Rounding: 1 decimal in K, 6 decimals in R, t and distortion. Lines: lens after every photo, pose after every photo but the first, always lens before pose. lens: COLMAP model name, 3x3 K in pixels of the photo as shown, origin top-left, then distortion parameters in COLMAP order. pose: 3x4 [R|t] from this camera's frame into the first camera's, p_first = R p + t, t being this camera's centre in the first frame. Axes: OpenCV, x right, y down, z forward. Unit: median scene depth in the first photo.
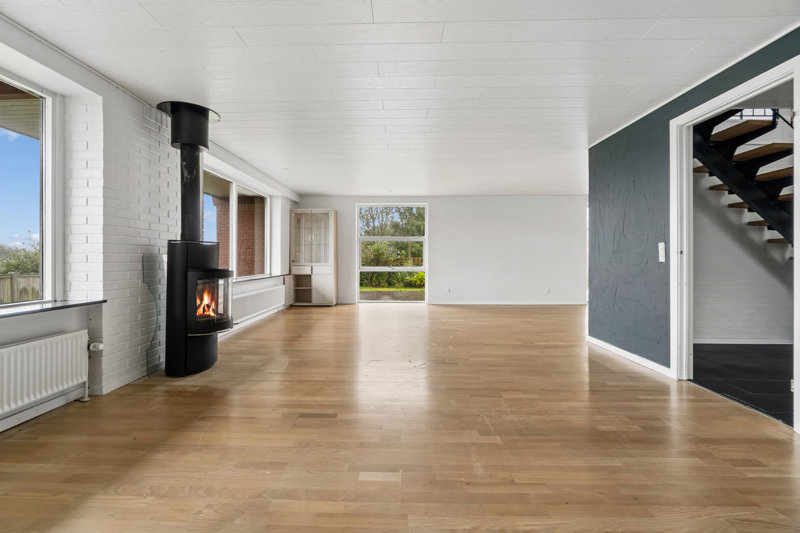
lens RADIAL K [[348.0, 0, 397.2], [0, 348.0, 263.4], [0, 0, 1]] dist [0.002029, 0.000189]
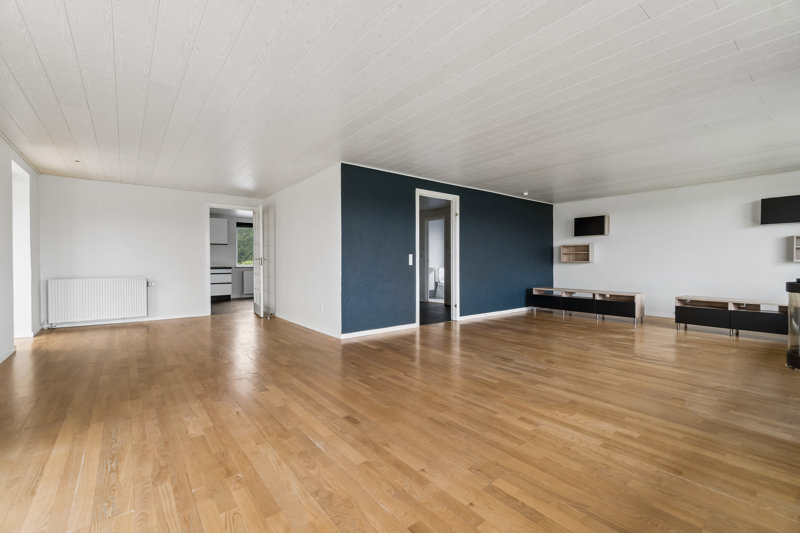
lens RADIAL K [[348.0, 0, 396.2], [0, 348.0, 266.2], [0, 0, 1]] dist [0.002029, 0.000189]
pose [[-0.622423, 0.002243, 0.782678, -0.500820], [0.017287, 0.999791, 0.010882, -0.017245], [-0.782490, 0.020303, -0.622332, 1.884340]]
